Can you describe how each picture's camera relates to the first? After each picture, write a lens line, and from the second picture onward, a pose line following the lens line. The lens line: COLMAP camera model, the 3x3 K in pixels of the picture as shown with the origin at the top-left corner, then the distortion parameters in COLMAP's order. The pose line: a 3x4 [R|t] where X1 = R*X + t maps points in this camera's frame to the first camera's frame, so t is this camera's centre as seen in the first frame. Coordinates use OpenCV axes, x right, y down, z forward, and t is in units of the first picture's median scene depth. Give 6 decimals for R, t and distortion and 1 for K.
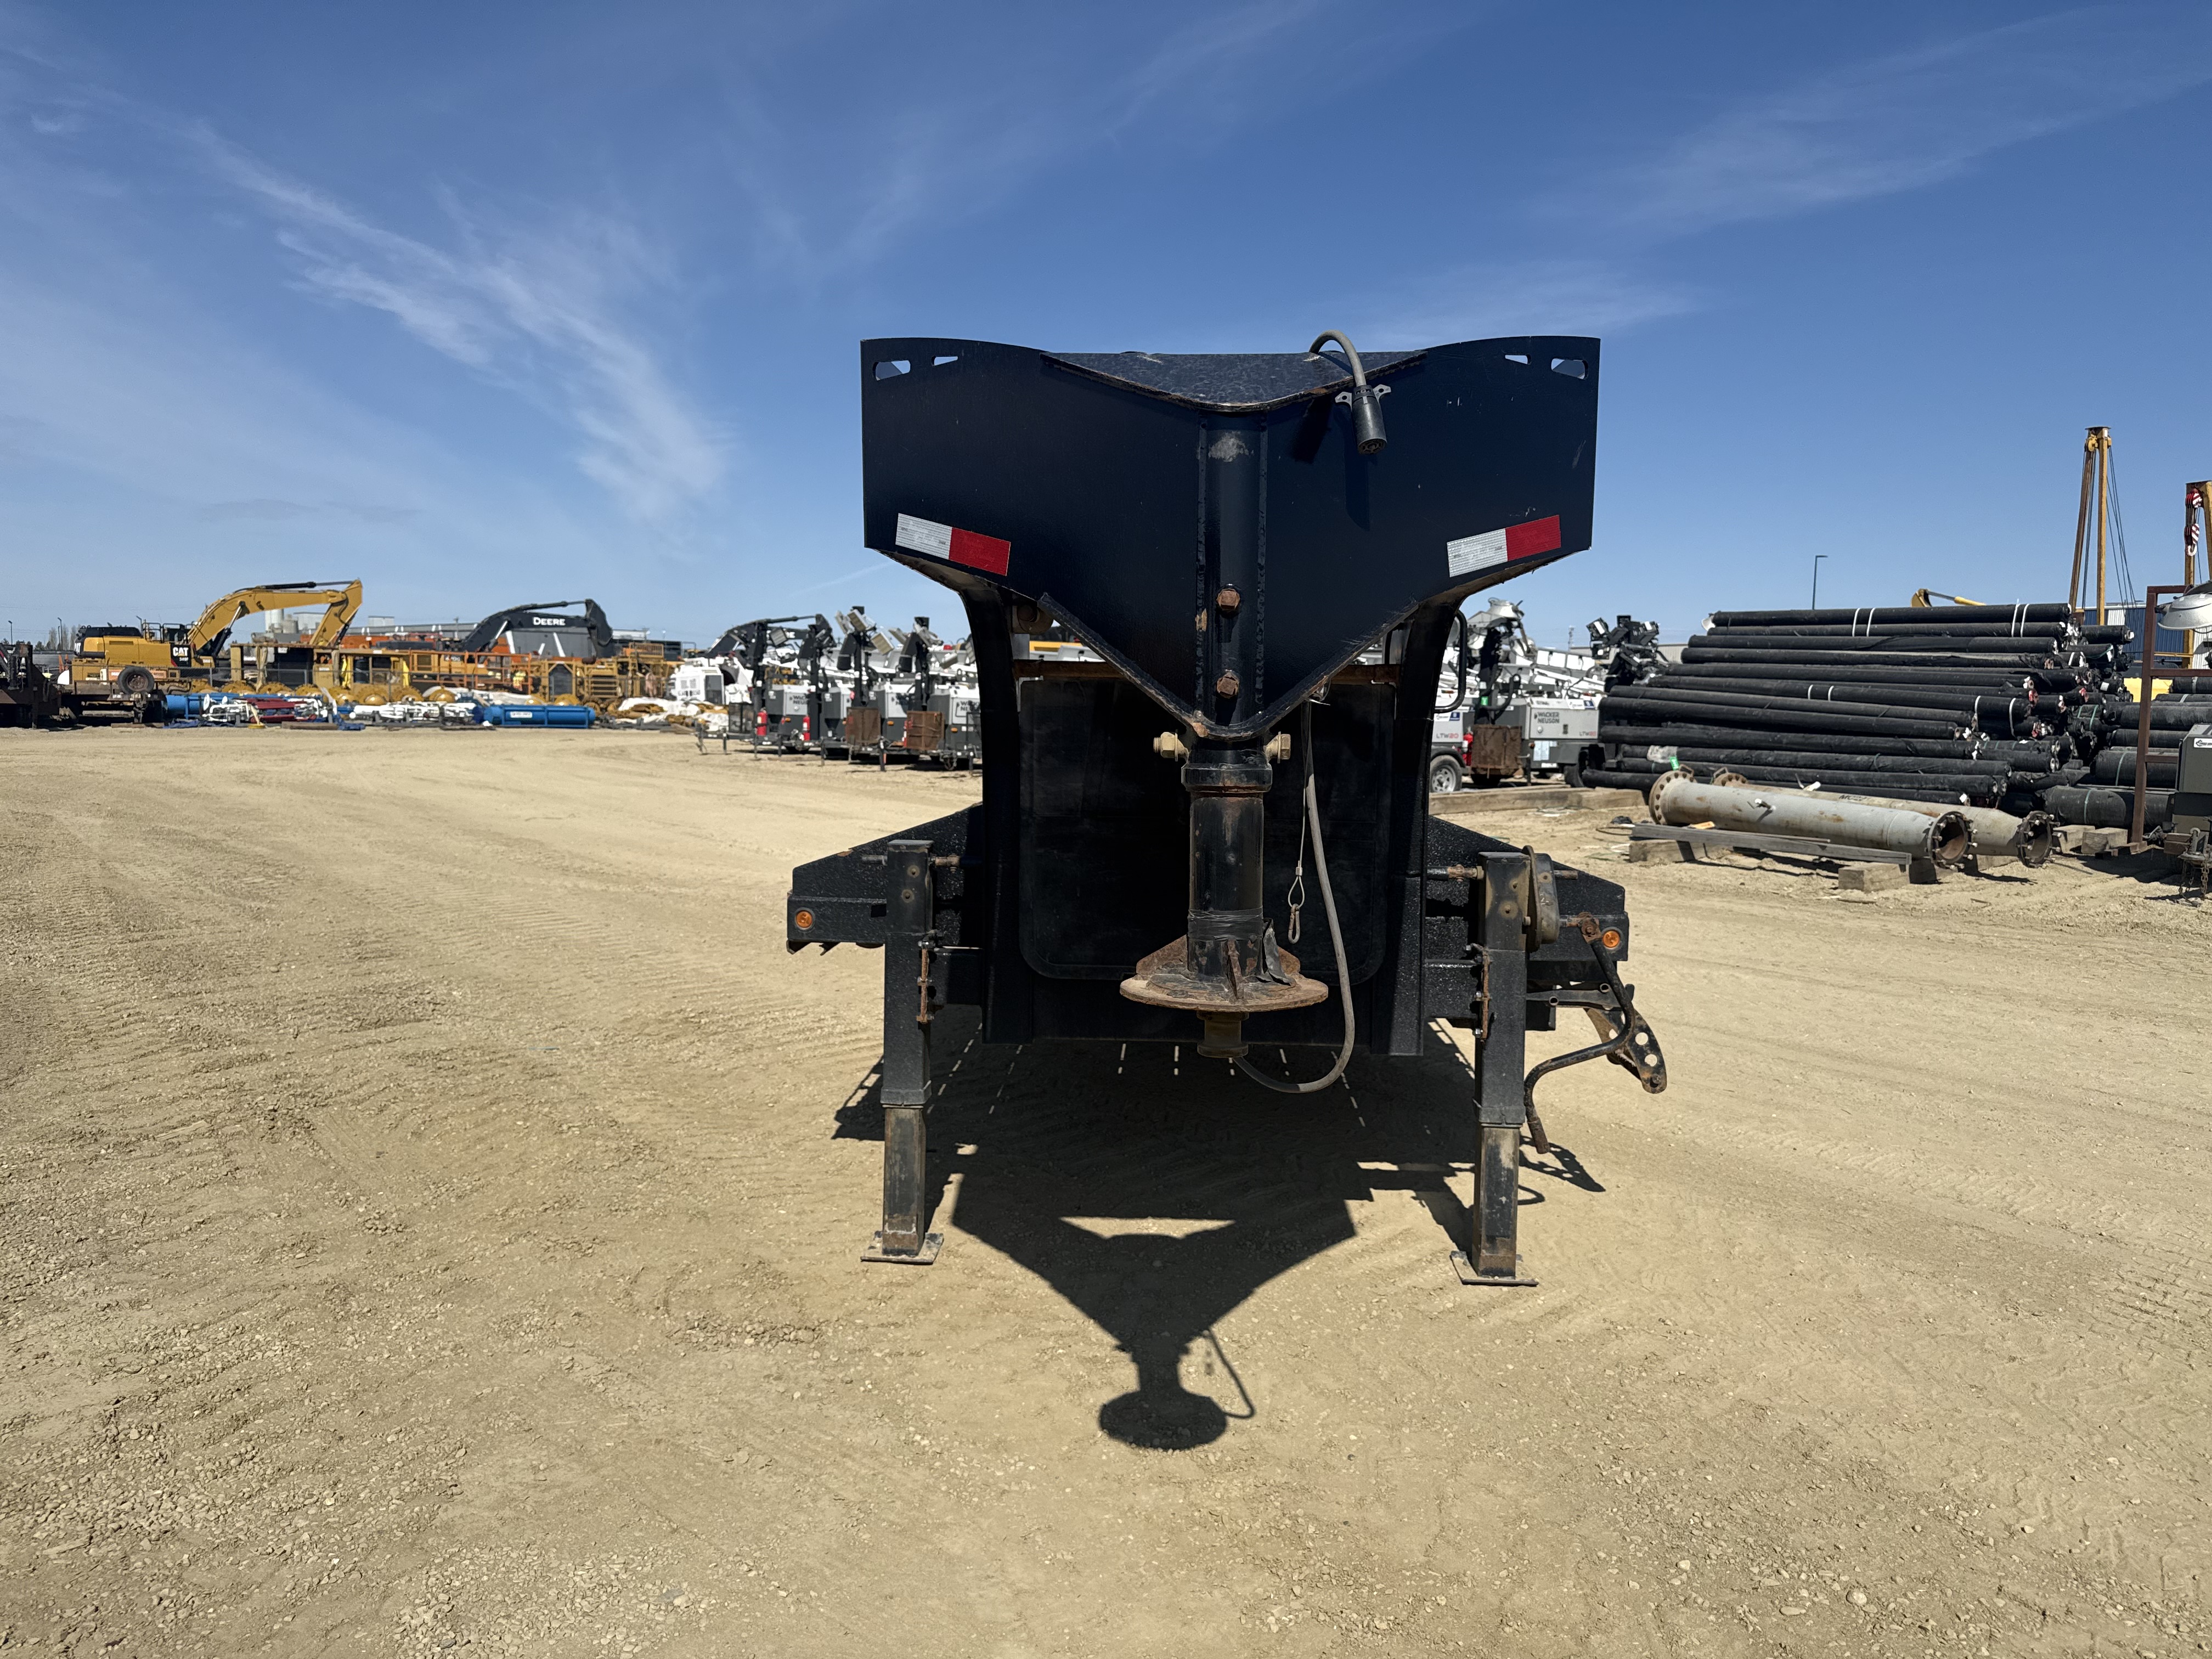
lens RADIAL K [[1545.9, 0, 1116.0], [0, 1545.9, 819.9], [0, 0, 1]] dist [0.144730, -0.257452]
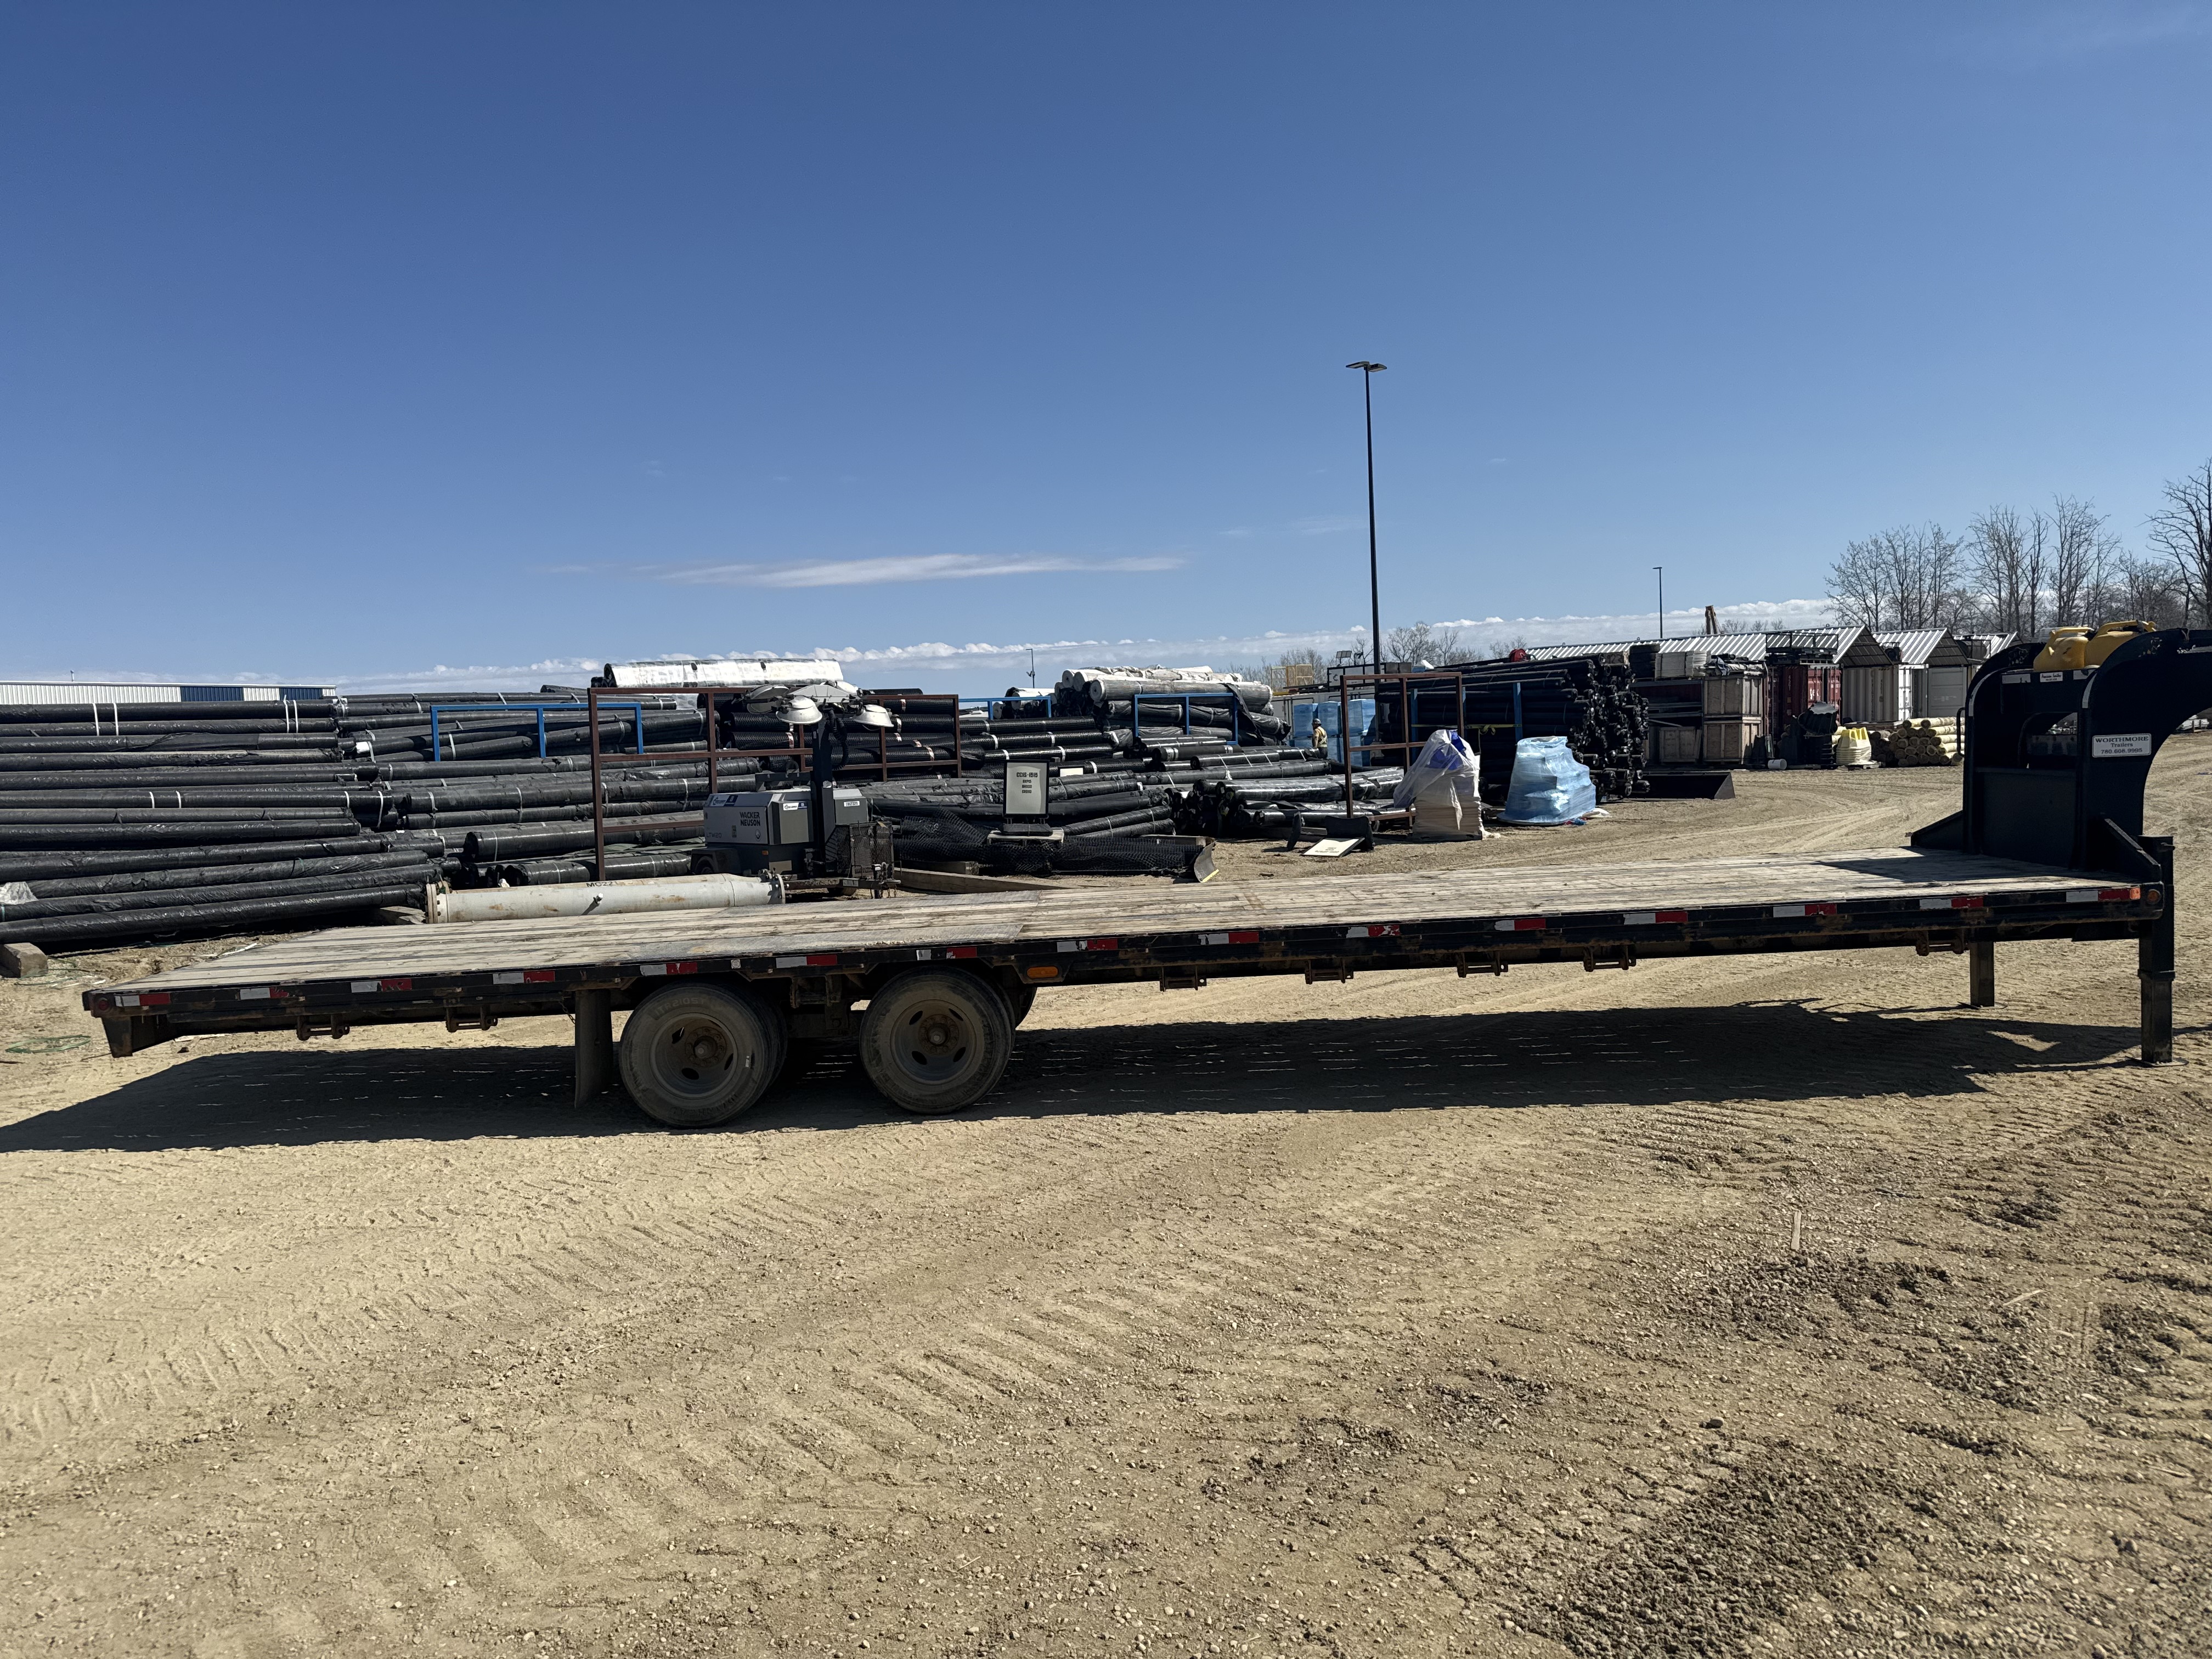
lens RADIAL K [[1569.5, 0, 1106.0], [0, 1569.5, 829.5], [0, 0, 1]] dist [0.076358, -0.117666]
pose [[-0.049623, -0.074239, 0.996005, -0.441149], [0.127784, 0.988566, 0.080051, -0.067072], [-0.990560, 0.131246, -0.039569, 0.510784]]
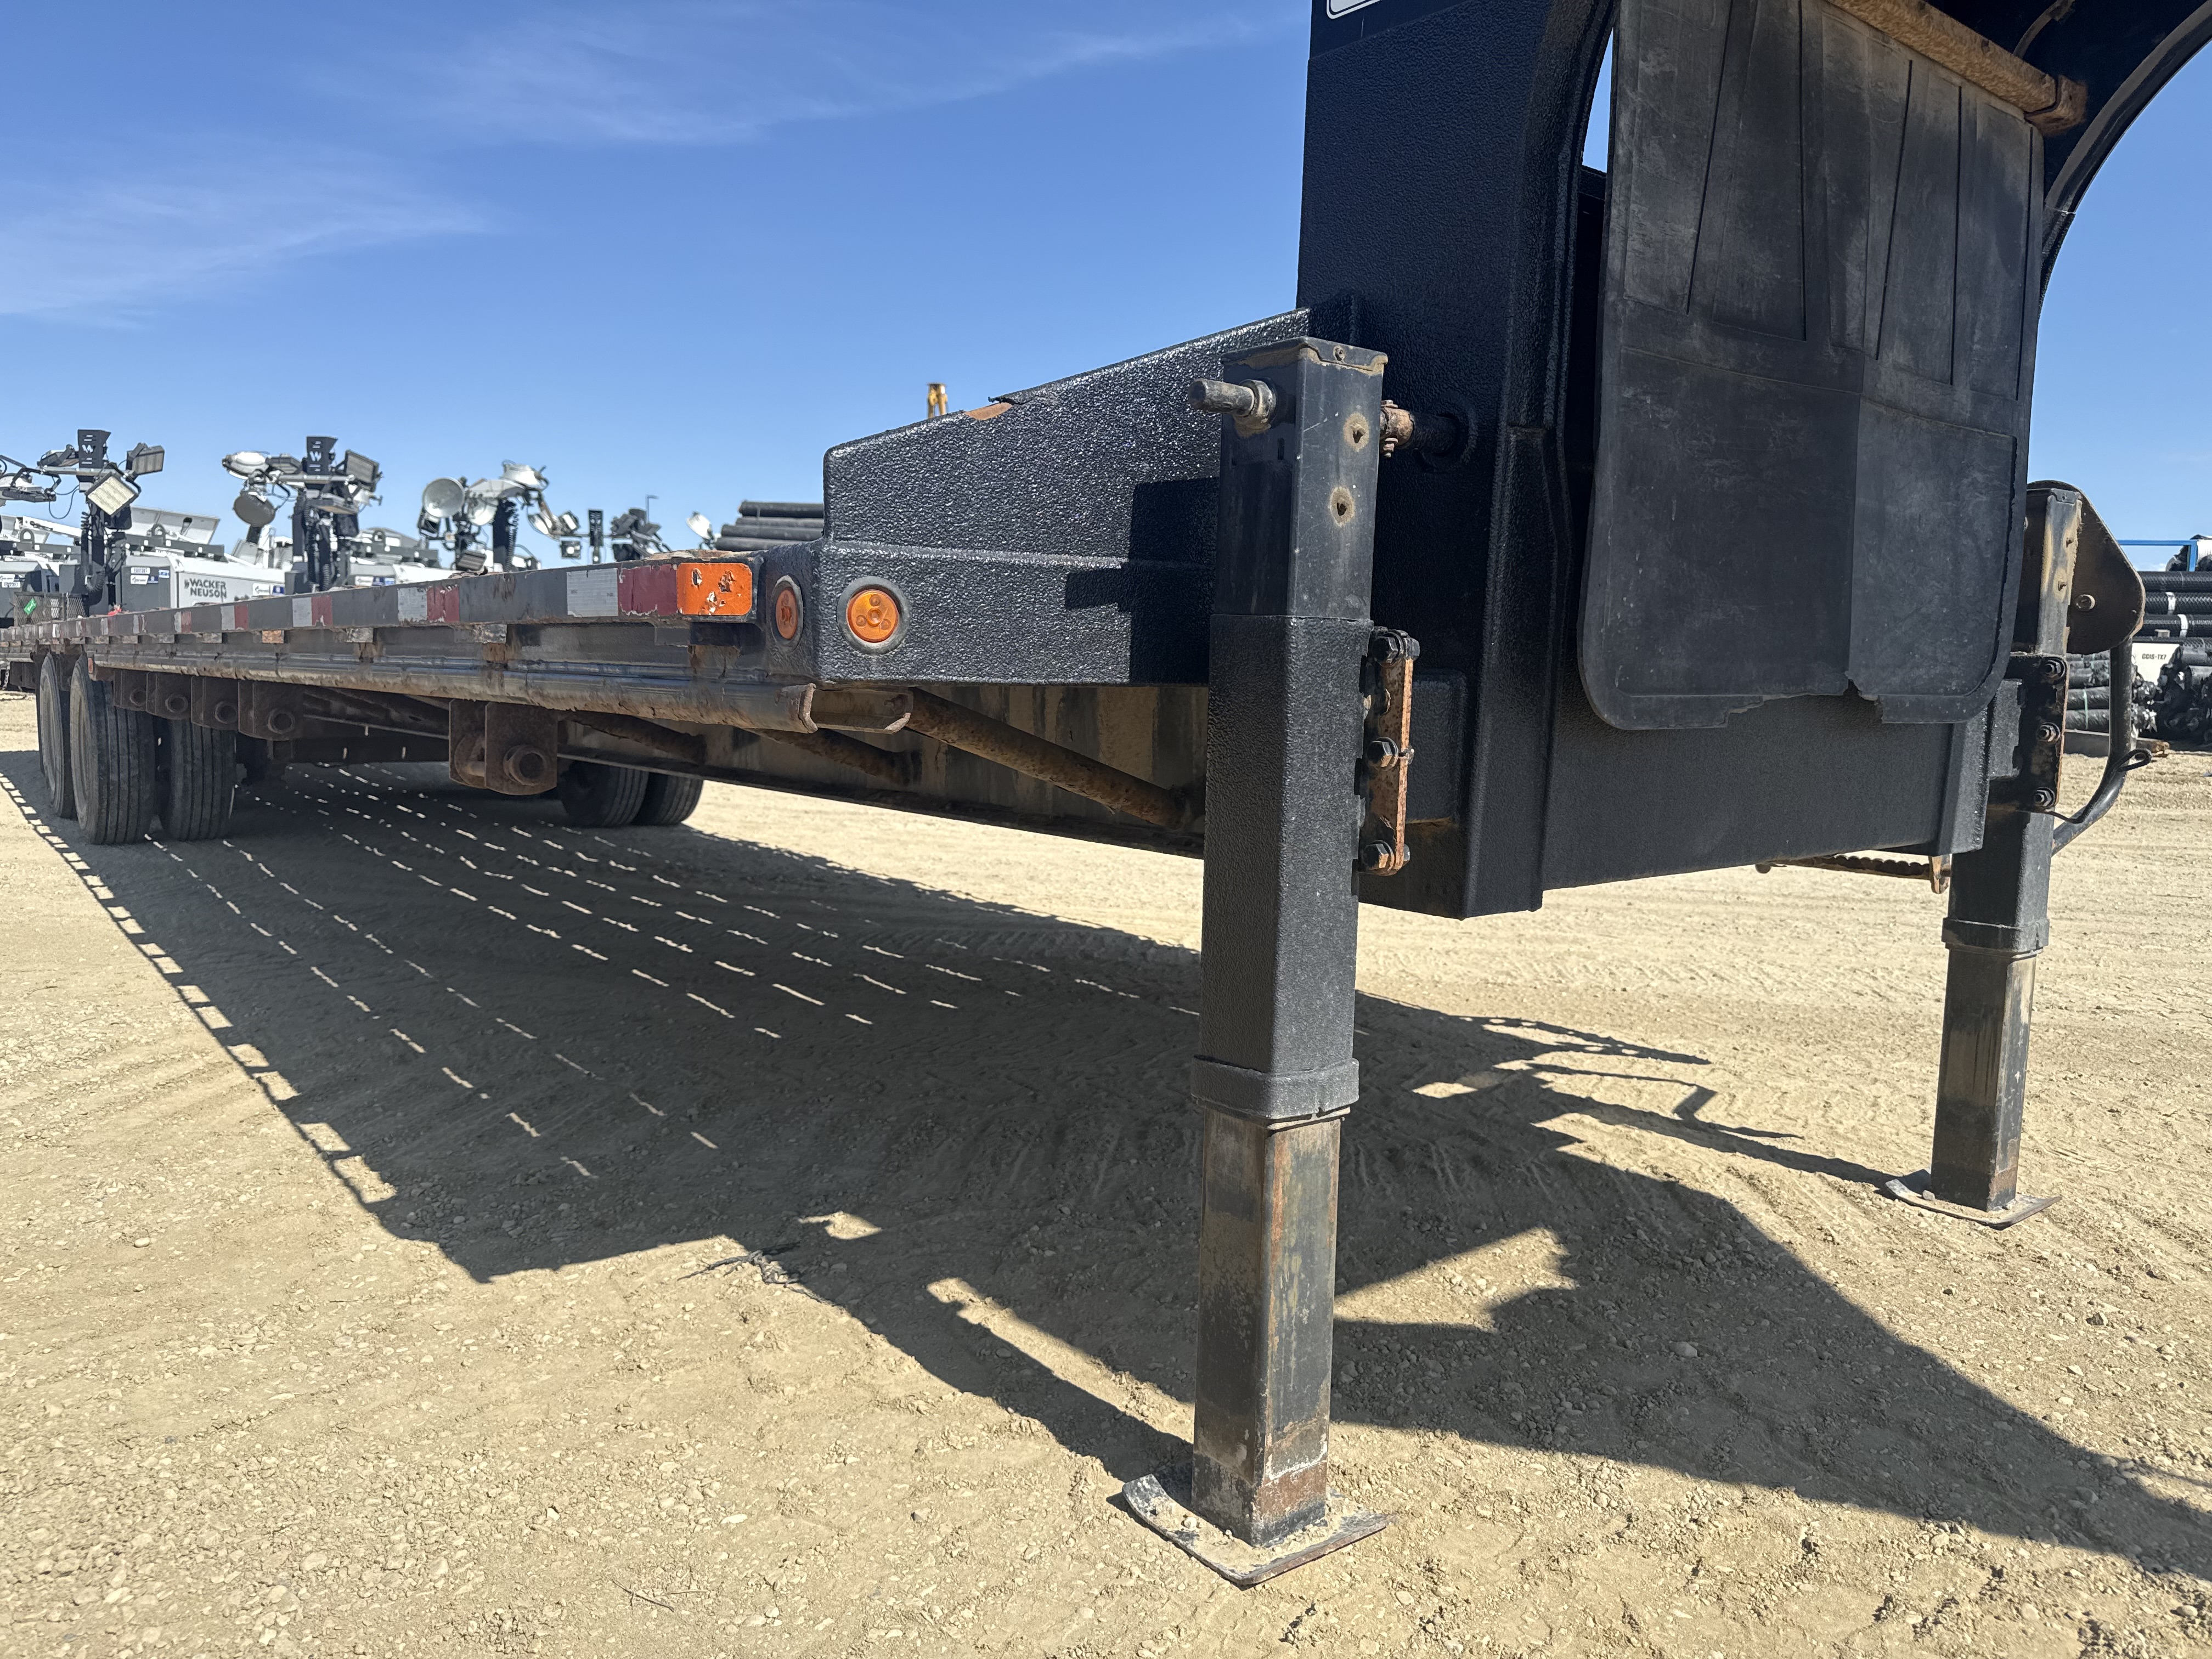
lens RADIAL K [[1569.5, 0, 1106.0], [0, 1569.5, 829.5], [0, 0, 1]] dist [0.076358, -0.117666]
pose [[0.753017, -0.071617, 0.654092, -0.088797], [0.045028, 0.997338, 0.057360, 0.021434], [-0.656458, -0.013741, 0.754237, 0.169678]]
